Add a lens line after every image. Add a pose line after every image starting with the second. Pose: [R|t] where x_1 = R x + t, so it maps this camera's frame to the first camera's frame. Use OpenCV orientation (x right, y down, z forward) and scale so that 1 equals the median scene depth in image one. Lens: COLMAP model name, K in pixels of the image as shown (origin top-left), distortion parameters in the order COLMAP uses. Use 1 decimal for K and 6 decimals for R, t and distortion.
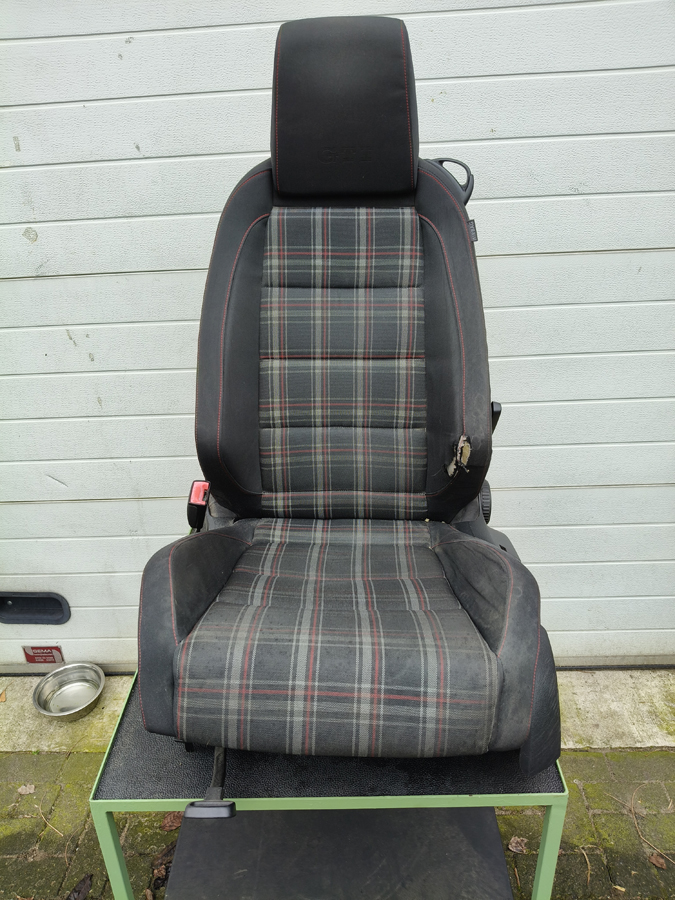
lens RADIAL K [[682.5, 0, 336.0], [0, 682.5, 457.7], [0, 0, 1]] dist [-0.039281, 0.003560]
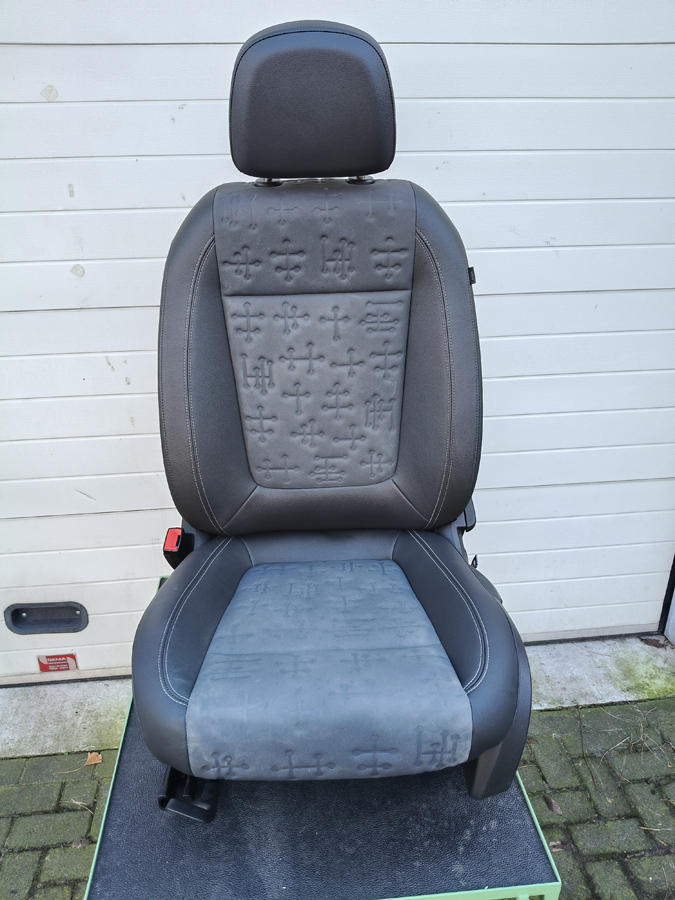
lens RADIAL K [[681.2, 0, 334.2], [0, 681.2, 454.1], [0, 0, 1]] dist [-0.036210, 0.004502]
pose [[0.989343, -0.023995, 0.143612, -0.150521], [0.027815, 0.999309, -0.024649, 0.005437], [-0.142921, 0.028381, 0.989327, -0.106436]]
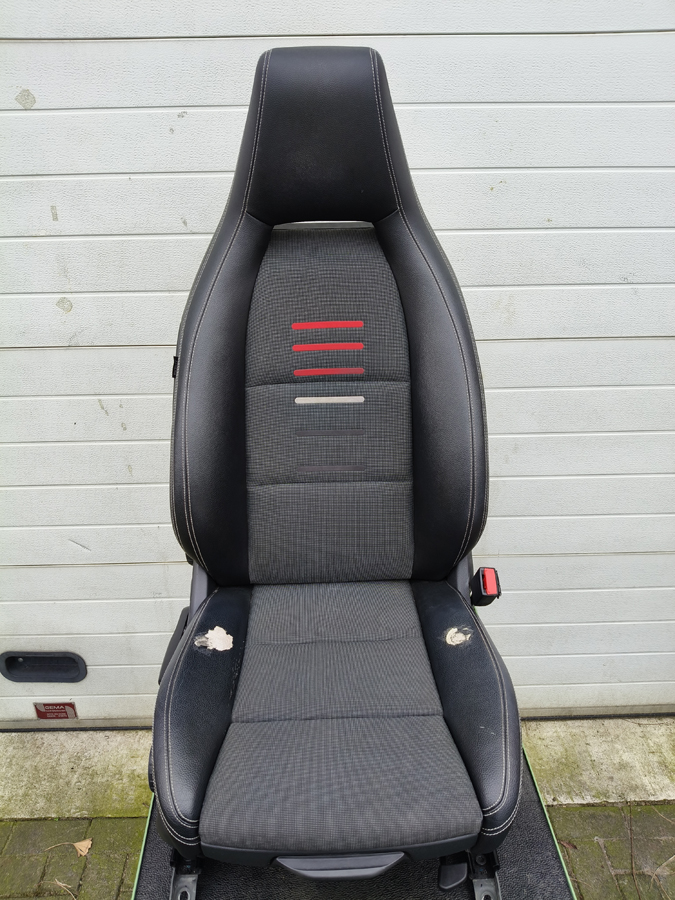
lens RADIAL K [[681.2, 0, 334.2], [0, 681.2, 454.1], [0, 0, 1]] dist [-0.036210, 0.004502]
pose [[0.997682, 0.009228, 0.067416, -0.099940], [-0.011141, 0.999544, 0.028058, -0.111072], [-0.067126, -0.028744, 0.997330, 0.011582]]
